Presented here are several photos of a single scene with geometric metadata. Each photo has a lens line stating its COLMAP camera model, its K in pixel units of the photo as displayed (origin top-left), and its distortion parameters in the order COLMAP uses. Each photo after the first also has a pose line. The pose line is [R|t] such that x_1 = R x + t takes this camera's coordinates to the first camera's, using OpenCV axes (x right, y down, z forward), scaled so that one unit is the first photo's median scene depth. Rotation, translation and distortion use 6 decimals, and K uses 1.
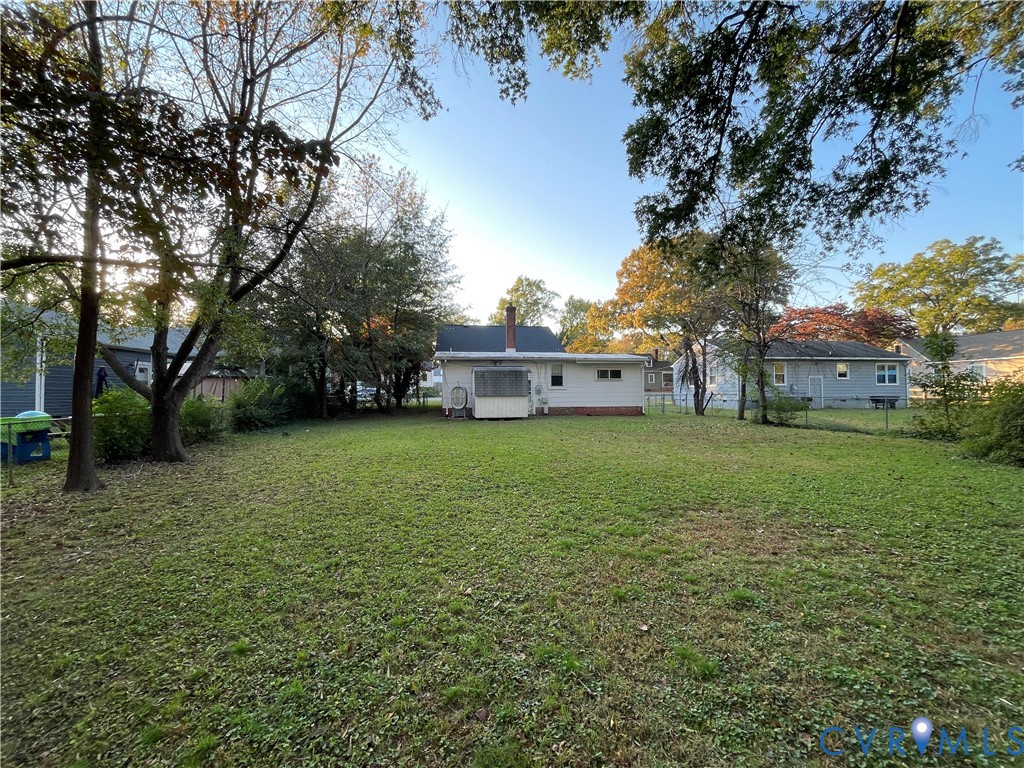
lens RADIAL K [[414.5, 0, 504.8], [0, 414.5, 387.3], [0, 0, 1]] dist [-0.004825, 0.001192]
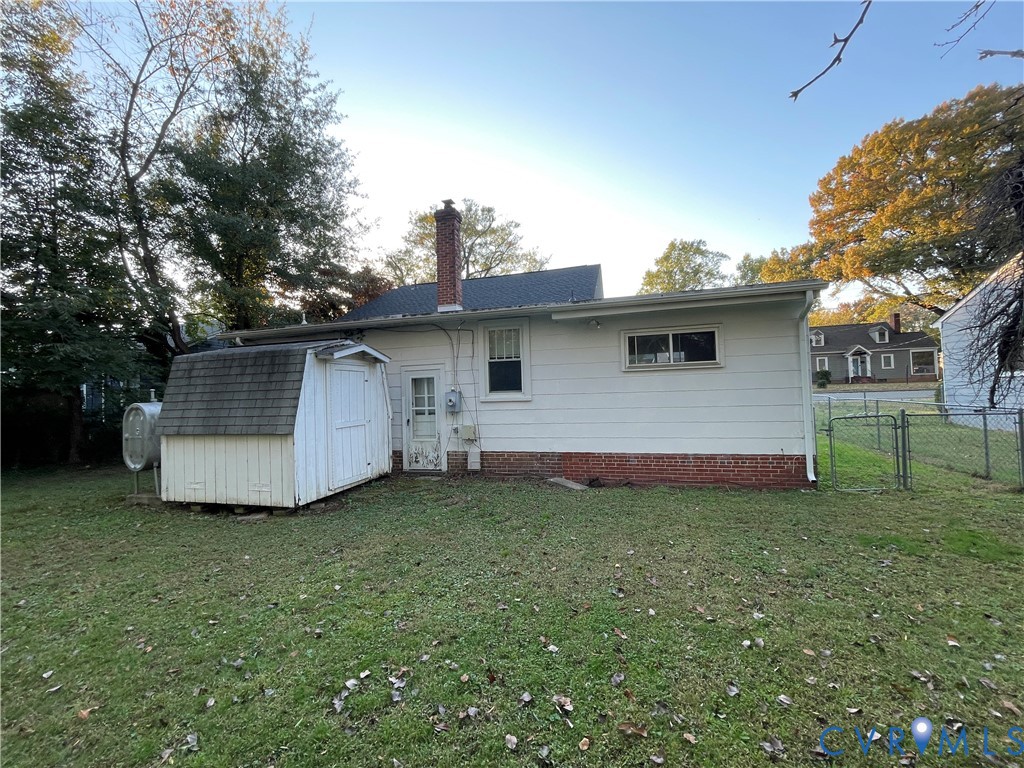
lens RADIAL K [[414.5, 0, 513.6], [0, 414.5, 379.7], [0, 0, 1]] dist [-0.004825, 0.001192]
pose [[0.918218, -0.034216, -0.394595, 0.266887], [0.031390, 0.999414, -0.013617, -0.007930], [0.394830, 0.000117, 0.918754, 0.679974]]
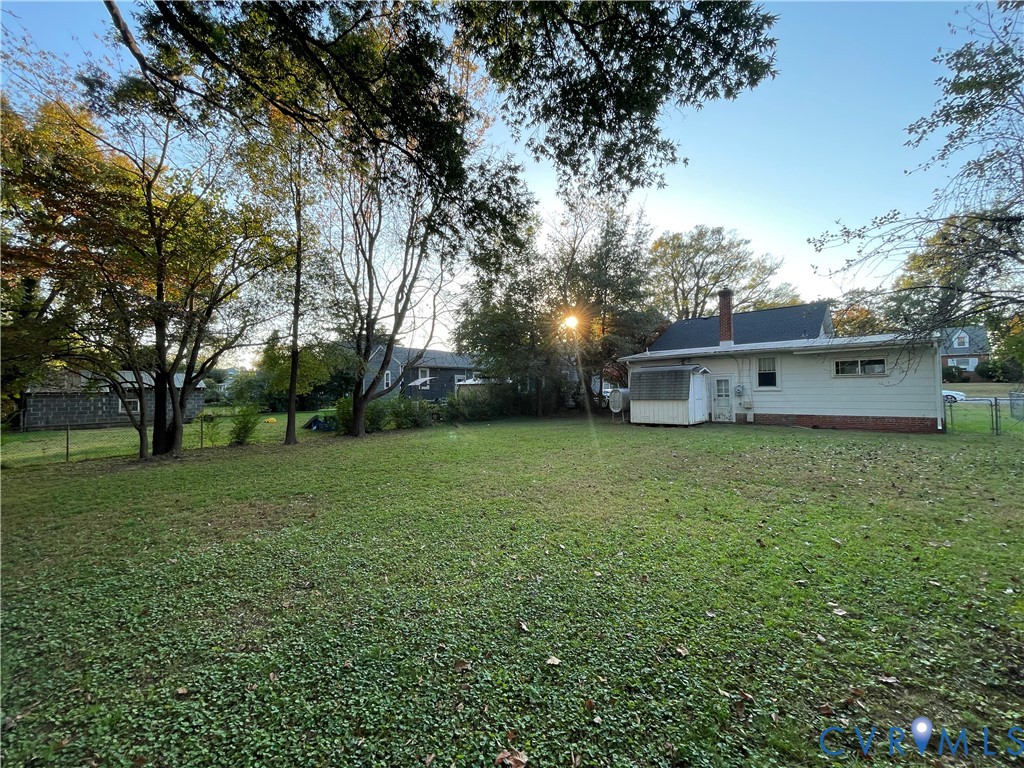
lens RADIAL K [[414.5, 0, 512.7], [0, 414.5, 382.4], [0, 0, 1]] dist [-0.004825, 0.001192]
pose [[0.635568, -0.023241, -0.771695, 0.409932], [0.018215, 0.999720, -0.015107, -0.007238], [0.771830, -0.004455, 0.635813, 0.161640]]
